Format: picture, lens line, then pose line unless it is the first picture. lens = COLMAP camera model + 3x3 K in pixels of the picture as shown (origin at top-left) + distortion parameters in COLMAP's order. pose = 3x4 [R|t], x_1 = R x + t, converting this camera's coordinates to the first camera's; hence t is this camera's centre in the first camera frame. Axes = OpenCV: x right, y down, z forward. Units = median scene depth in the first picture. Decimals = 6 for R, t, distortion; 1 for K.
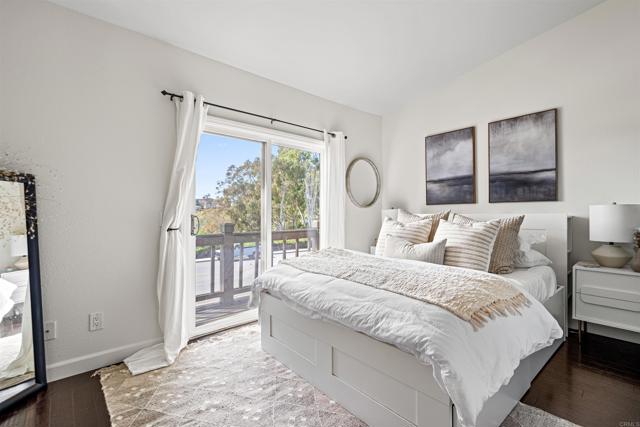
lens RADIAL K [[295.6, 0, 317.8], [0, 295.6, 207.8], [0, 0, 1]] dist [0.000290, -0.000952]
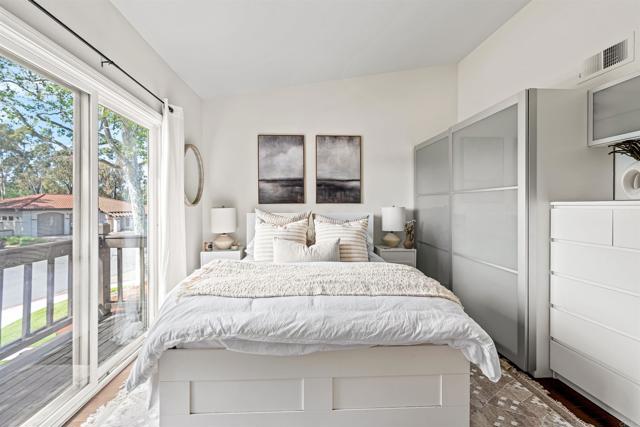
lens RADIAL K [[295.6, 0, 317.8], [0, 295.6, 207.8], [0, 0, 1]] dist [0.000290, -0.000952]
pose [[0.603334, -0.002271, 0.797485, -0.358584], [-0.017633, 0.999713, 0.016187, -0.018253], [-0.797293, -0.023828, 0.603121, 0.285573]]
